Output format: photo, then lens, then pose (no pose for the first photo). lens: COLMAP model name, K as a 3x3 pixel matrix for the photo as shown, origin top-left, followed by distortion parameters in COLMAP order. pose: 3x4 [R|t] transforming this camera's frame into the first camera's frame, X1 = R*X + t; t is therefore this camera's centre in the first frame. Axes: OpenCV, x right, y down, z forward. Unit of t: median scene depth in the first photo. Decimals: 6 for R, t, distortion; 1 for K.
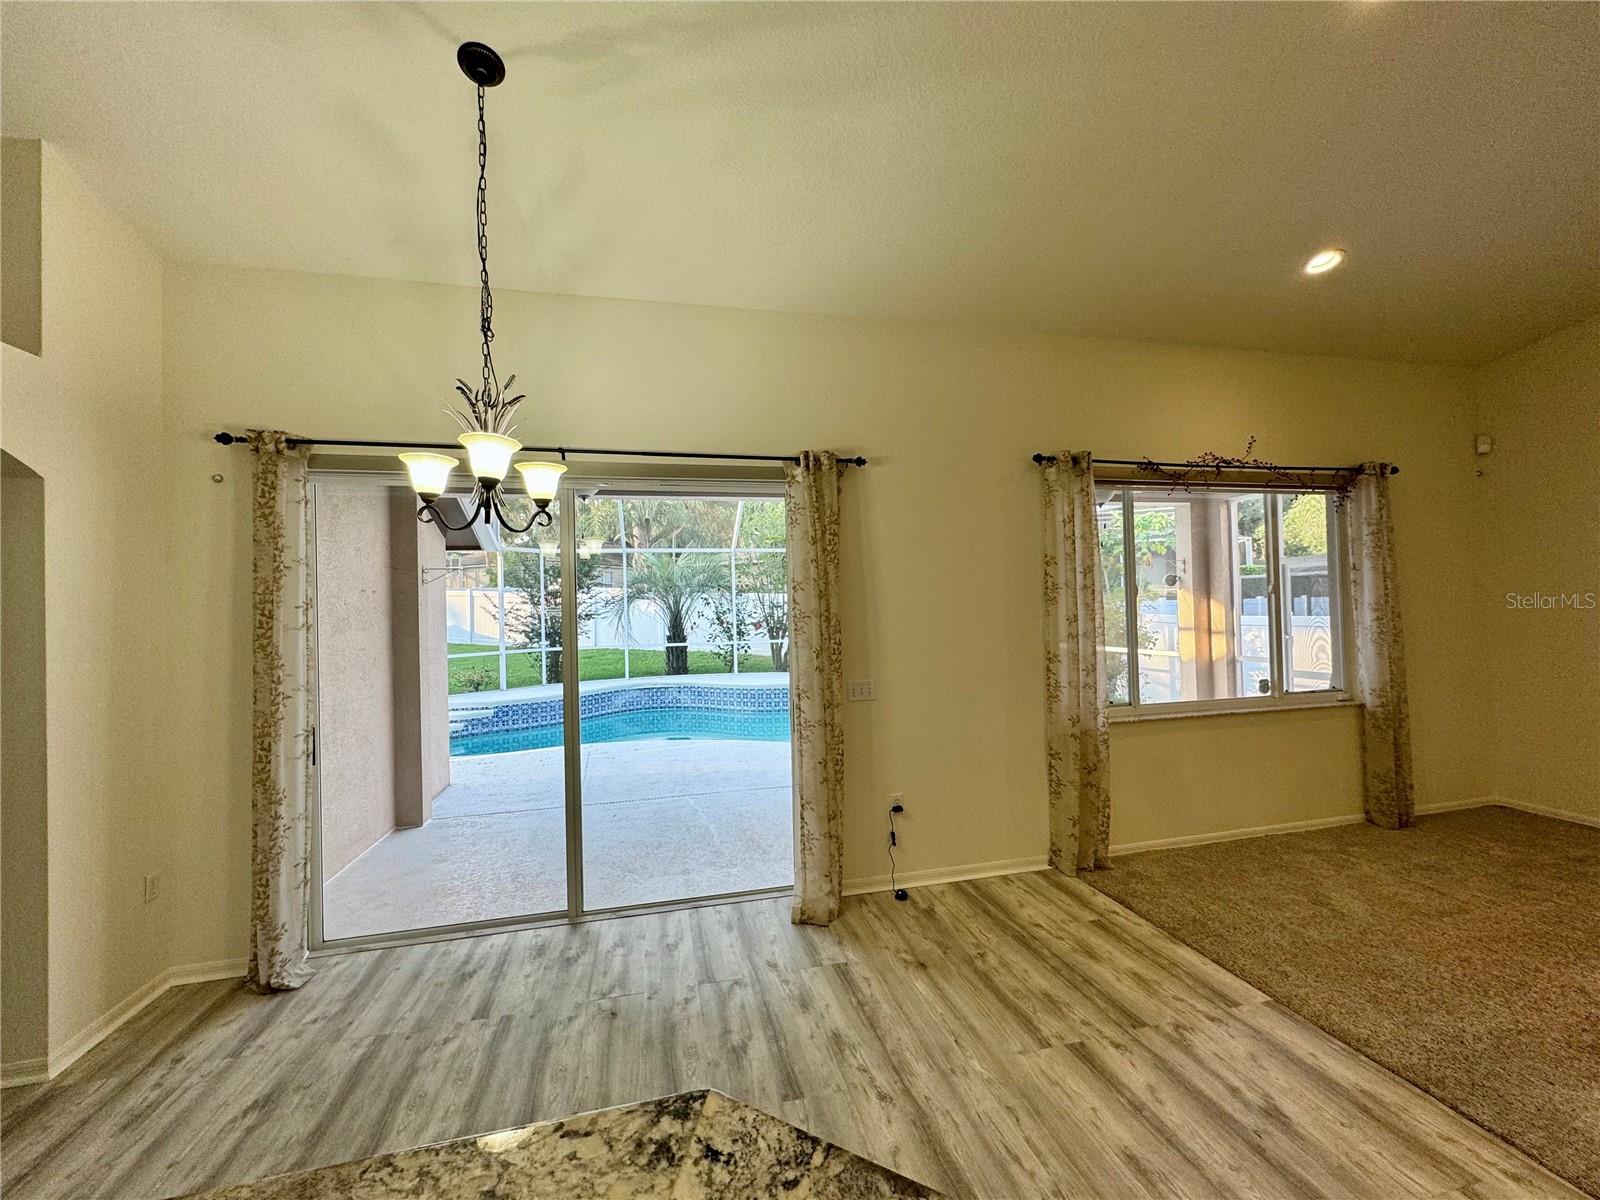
lens RADIAL K [[638.6, 0, 798.2], [0, 638.6, 598.6], [0, 0, 1]] dist [-0.005049, 0.001086]
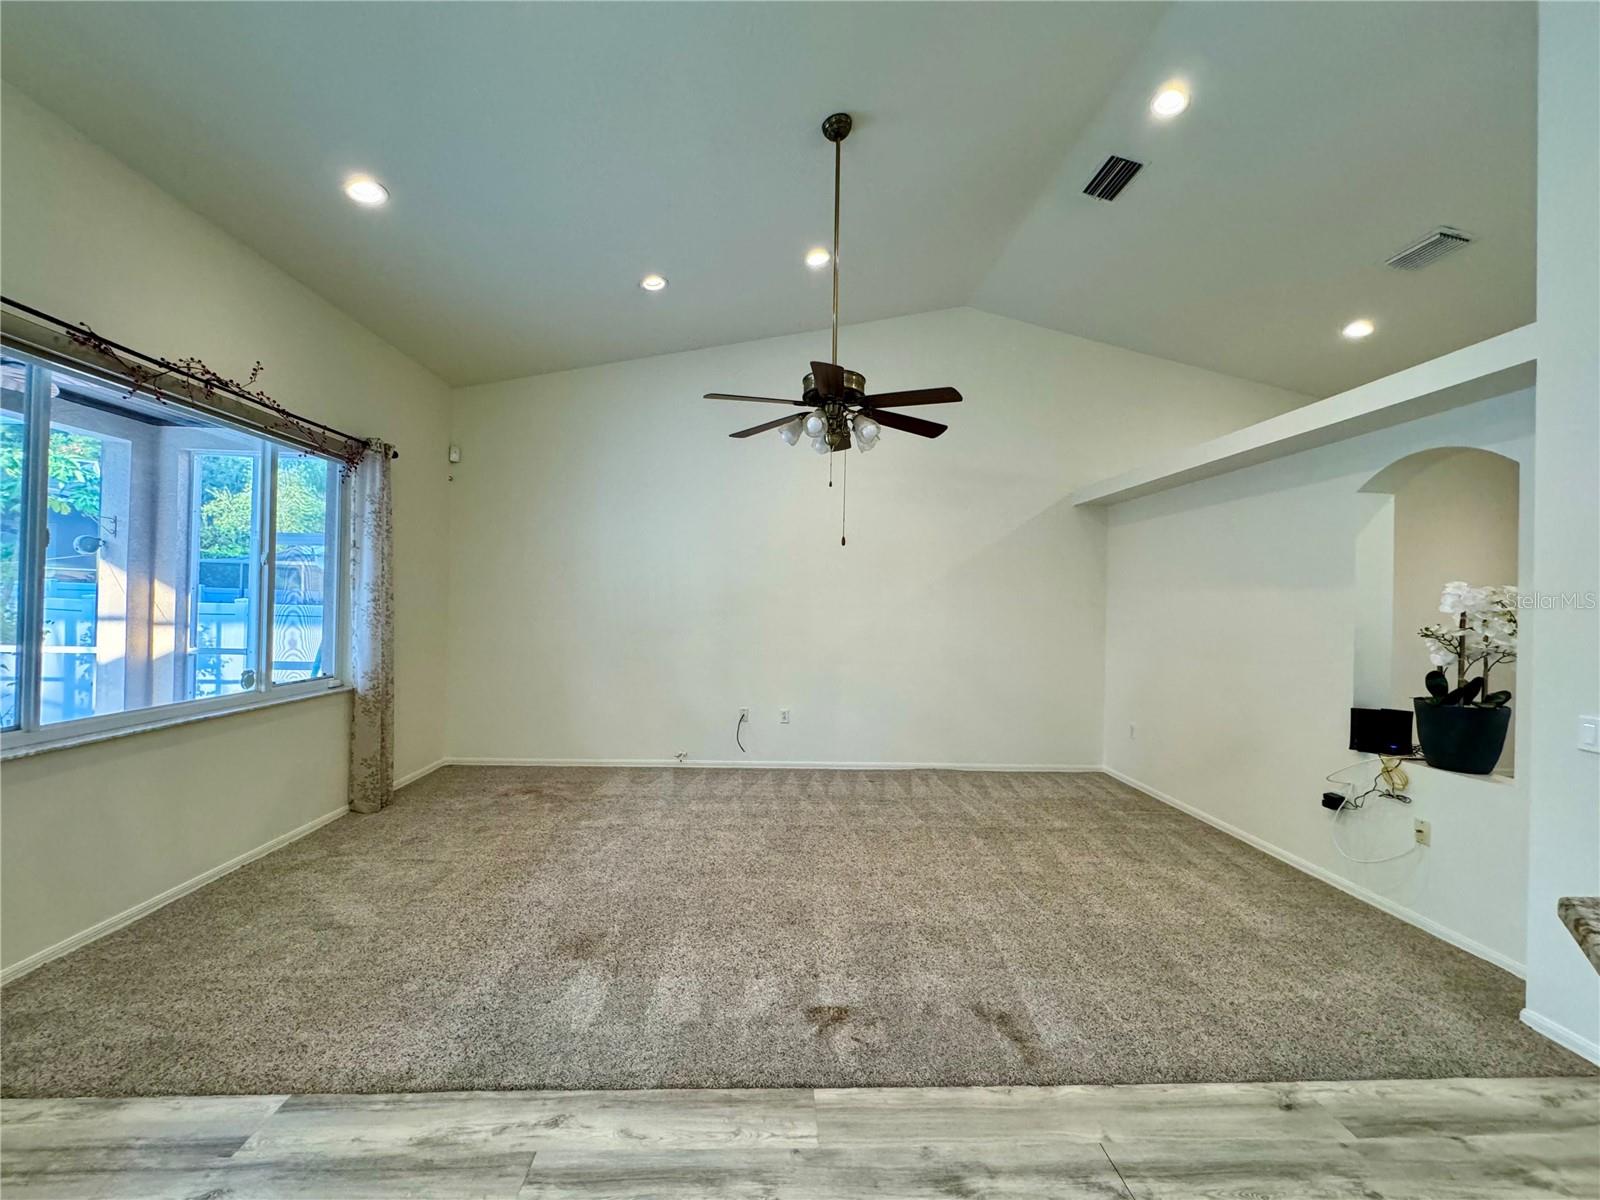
lens RADIAL K [[638.6, 0, 806.1], [0, 638.6, 600.8], [0, 0, 1]] dist [-0.005049, 0.001086]
pose [[0.171409, 0.034513, 0.984595, 0.062104], [-0.043478, 0.998678, -0.027438, 0.031715], [-0.984240, -0.038105, 0.172683, 0.181140]]
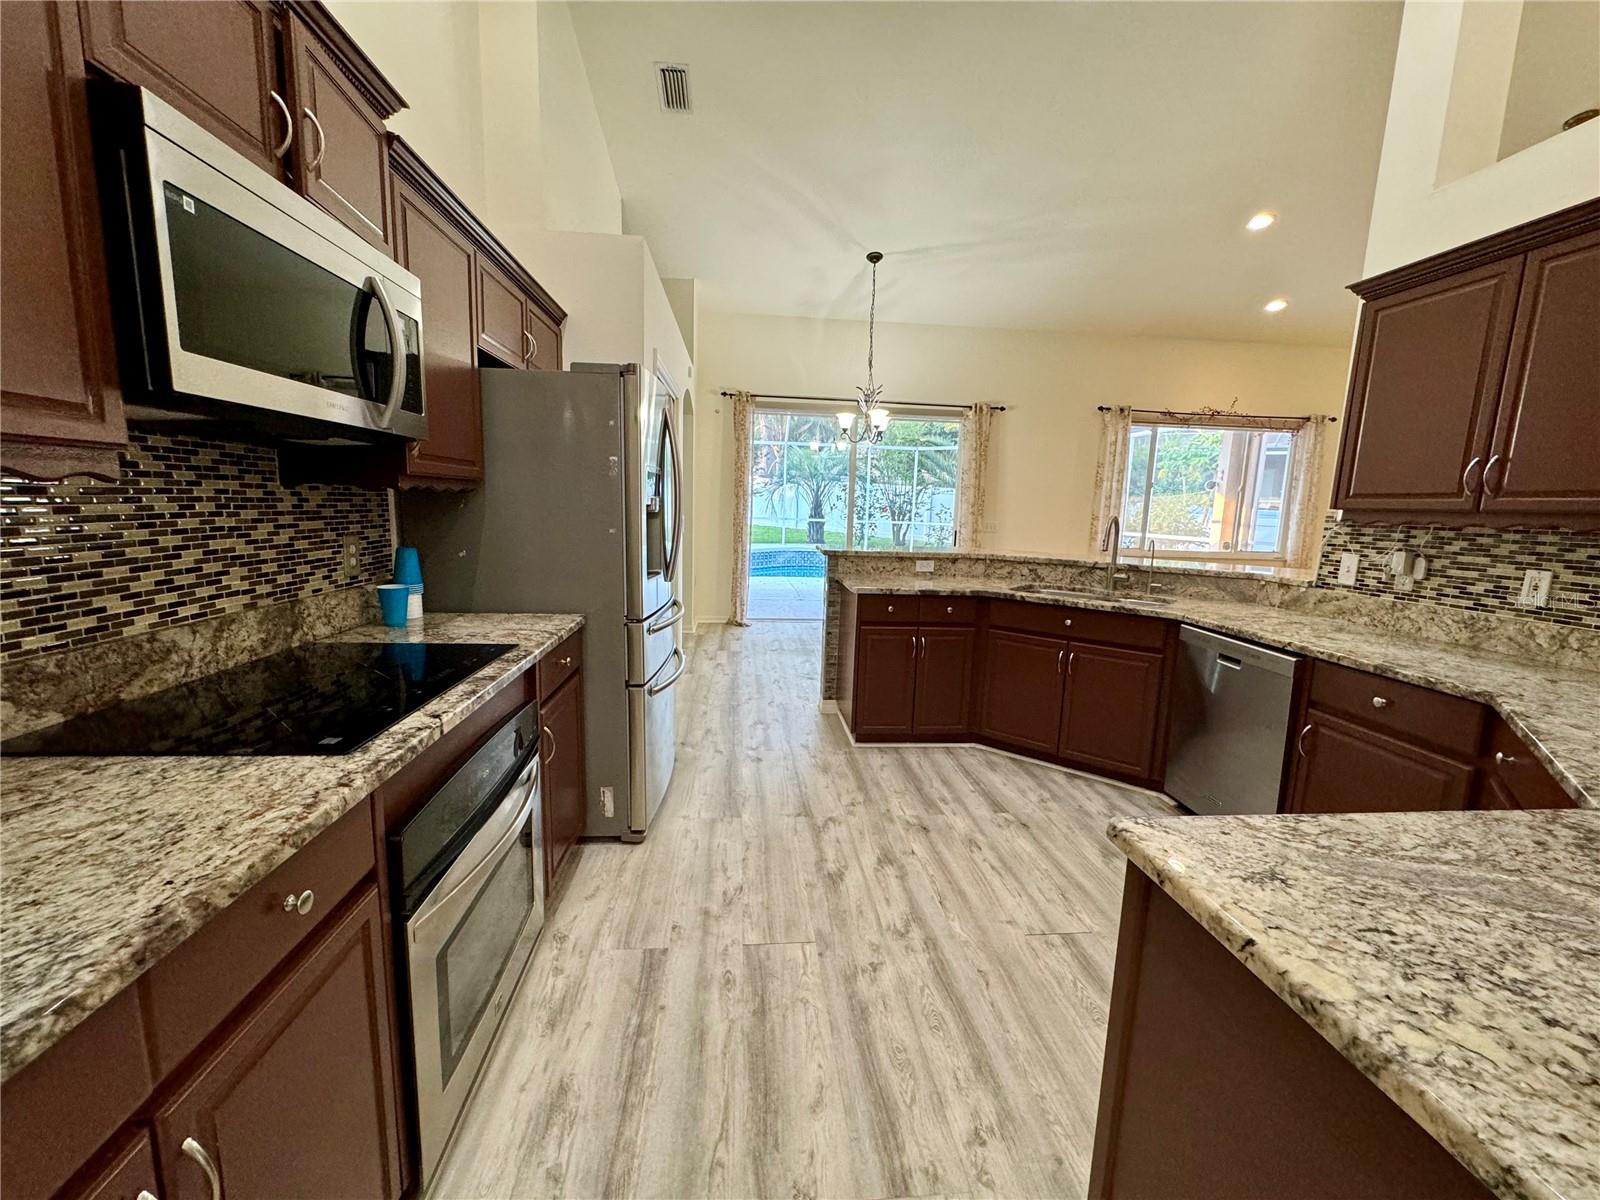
lens RADIAL K [[638.6, 0, 806.9], [0, 638.6, 599.5], [0, 0, 1]] dist [-0.005049, 0.001086]
pose [[0.989904, 0.073153, -0.121405, -0.178521], [-0.052264, 0.984554, 0.167099, 0.053716], [0.131754, -0.159067, 0.978437, -0.894579]]
